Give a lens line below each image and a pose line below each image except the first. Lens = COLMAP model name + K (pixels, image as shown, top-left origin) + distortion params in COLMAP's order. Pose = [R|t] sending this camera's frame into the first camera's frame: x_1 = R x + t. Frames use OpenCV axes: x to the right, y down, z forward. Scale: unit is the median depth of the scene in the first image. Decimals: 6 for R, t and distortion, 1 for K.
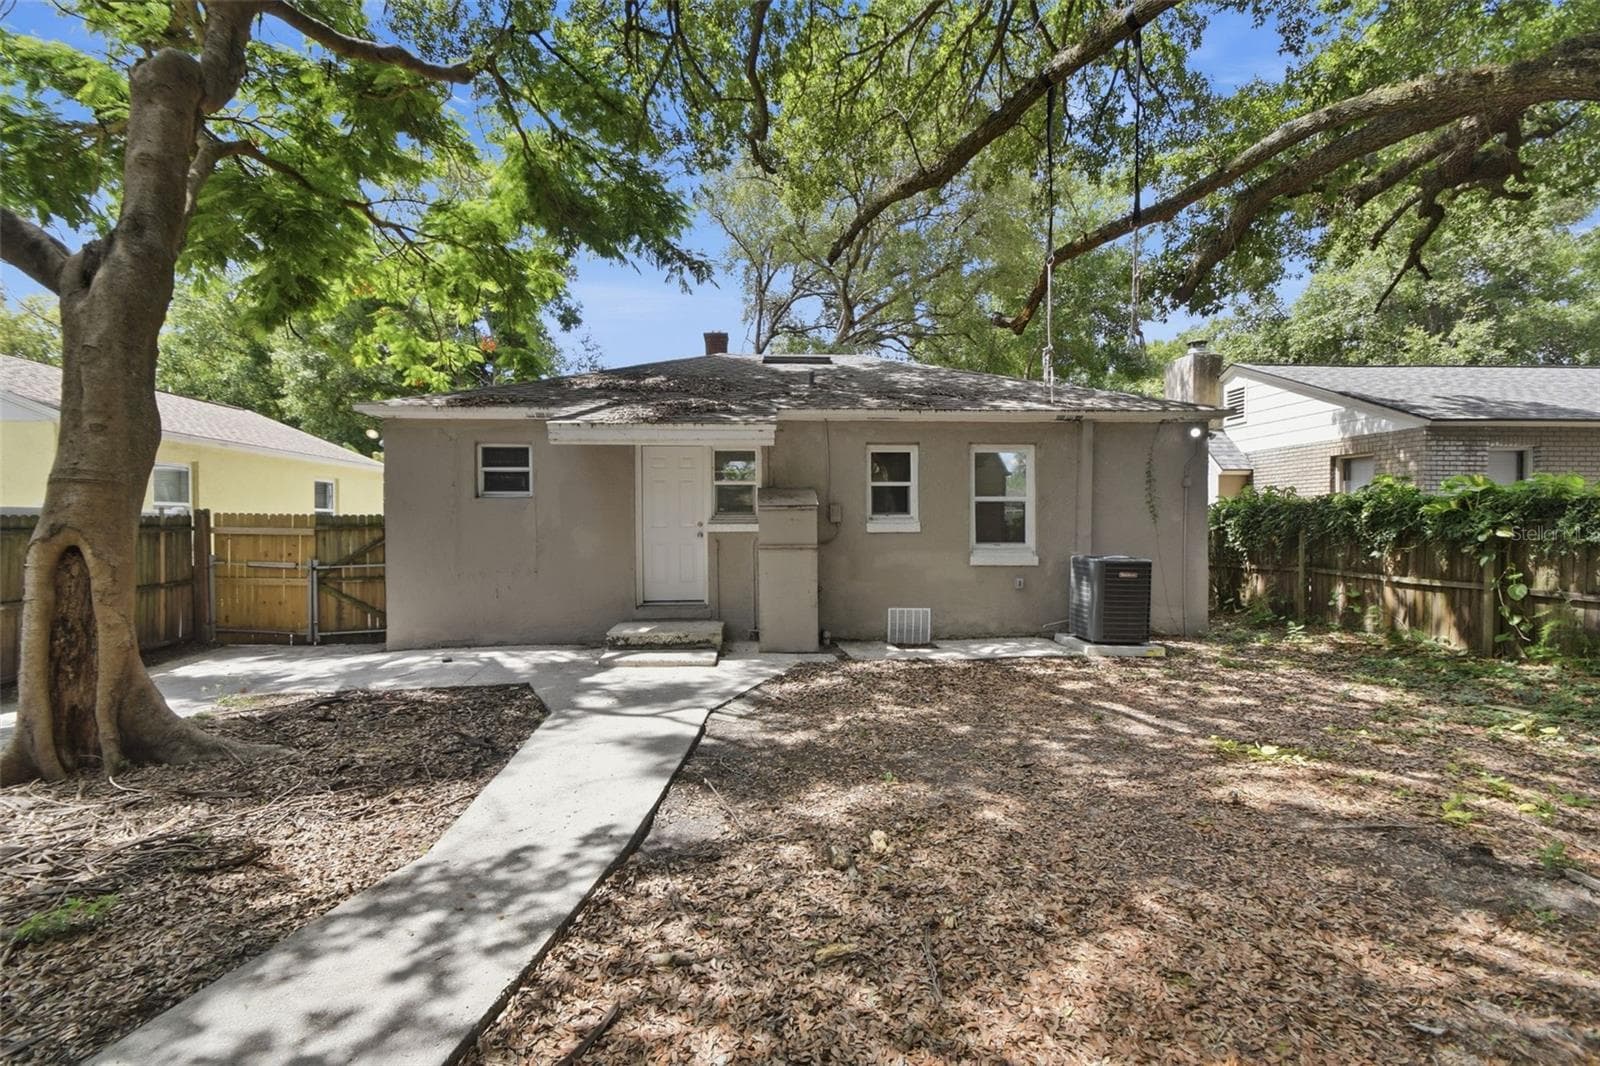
lens RADIAL K [[703.1, 0, 800.0], [0, 703.1, 533.0], [0, 0, 1]] dist [0.021413, -0.018488]
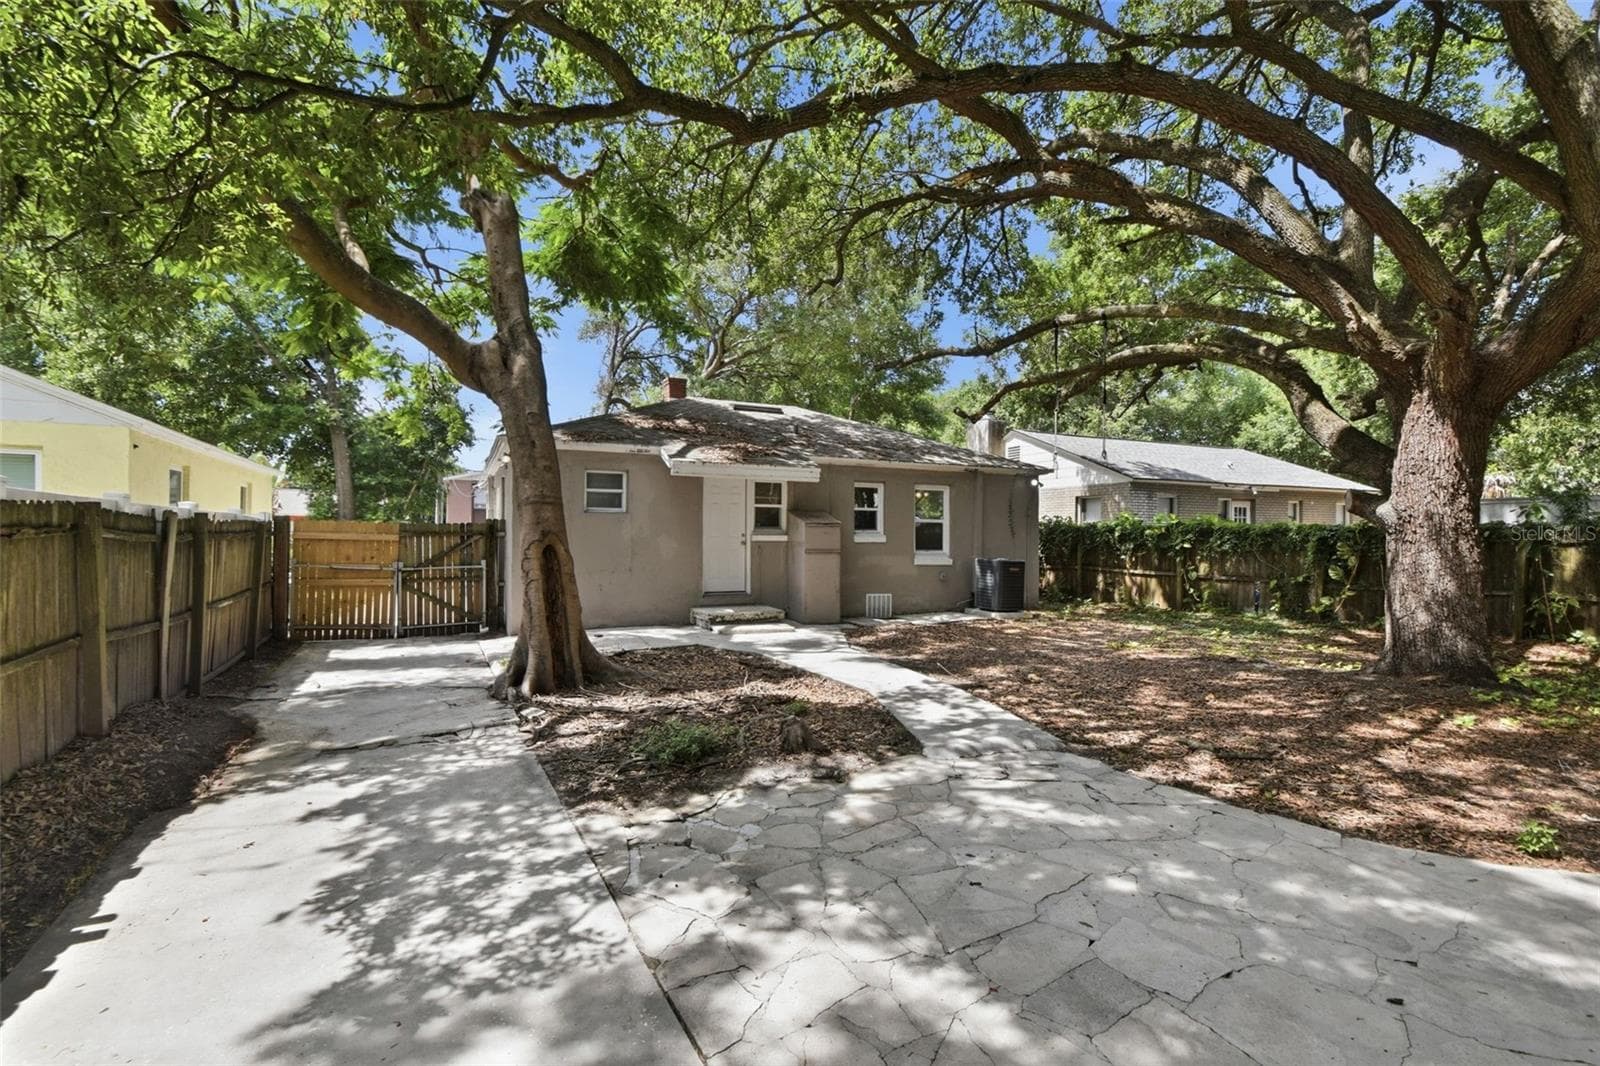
lens RADIAL K [[707.7, 0, 800.0], [0, 707.7, 533.0], [0, 0, 1]] dist [-0.000673, -0.000089]
pose [[0.927983, 0.013021, 0.372395, -0.548431], [-0.007398, 0.999836, -0.016525, 0.005036], [-0.372549, 0.012580, 0.927927, -0.312465]]
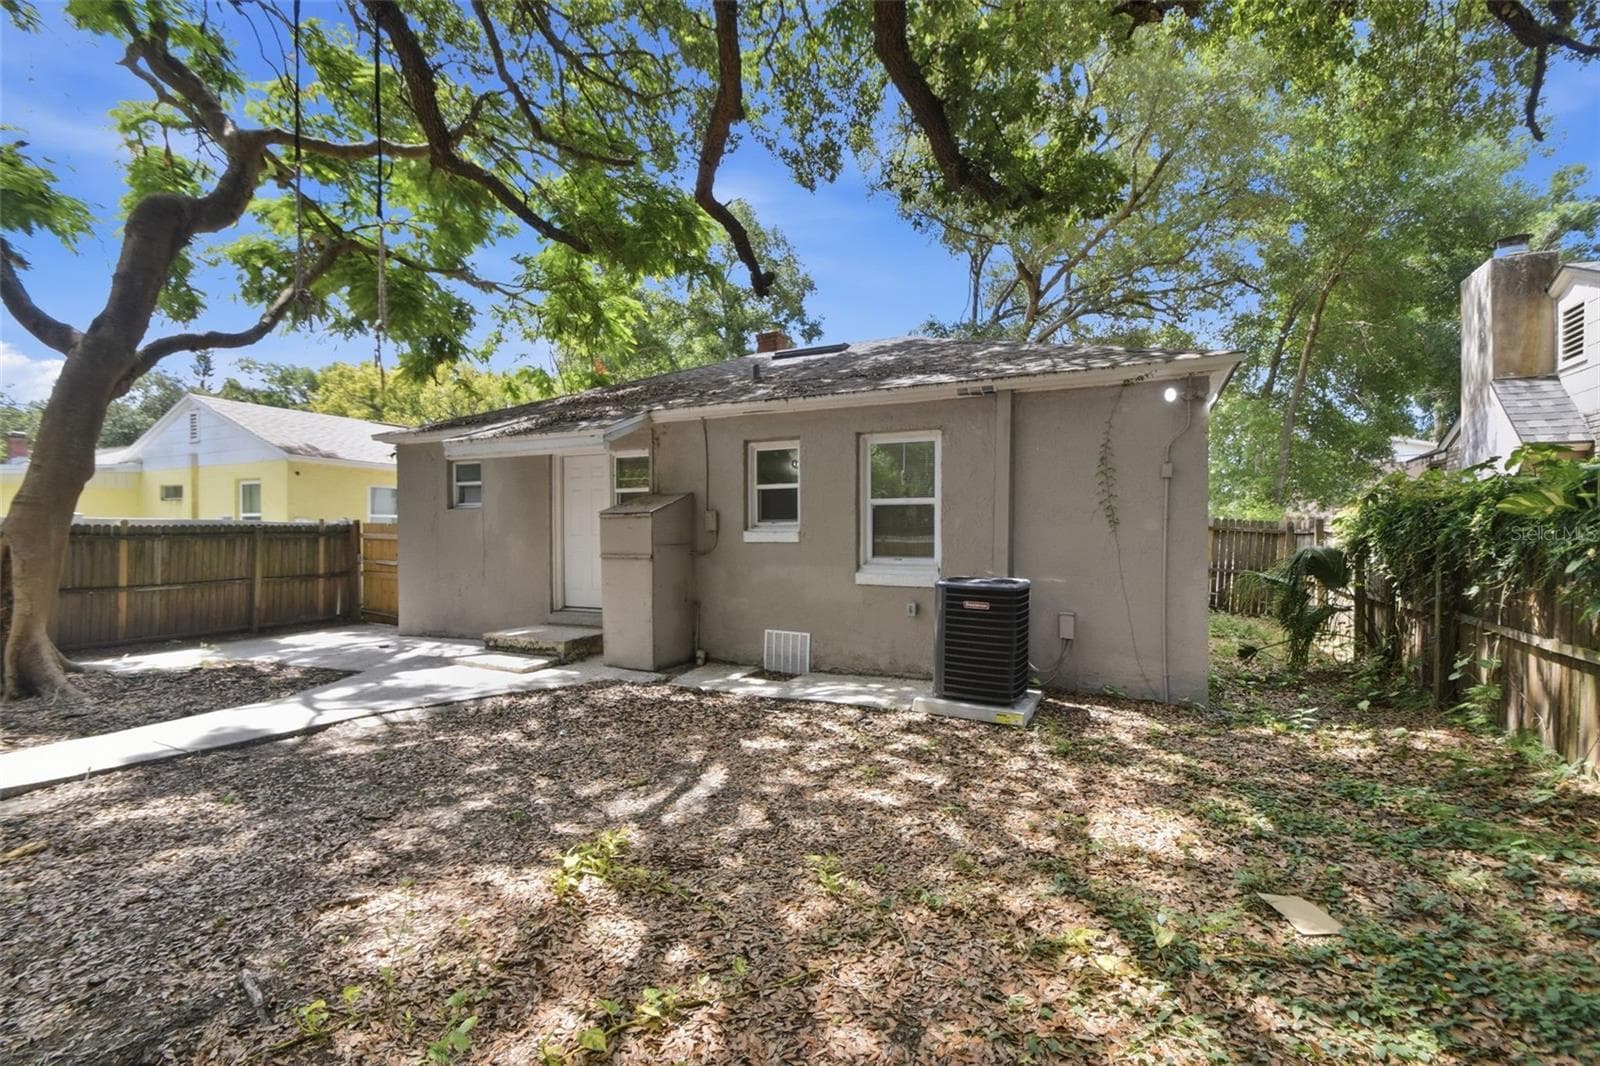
lens RADIAL K [[724.3, 0, 773.3], [0, 724.3, 543.5], [0, 0, 1]] dist [0.002614, 0.000333]
pose [[0.861799, 0.010858, -0.507133, 0.587335], [-0.009705, 0.999941, 0.004916, -0.004048], [0.507157, 0.000685, 0.861854, 0.235902]]
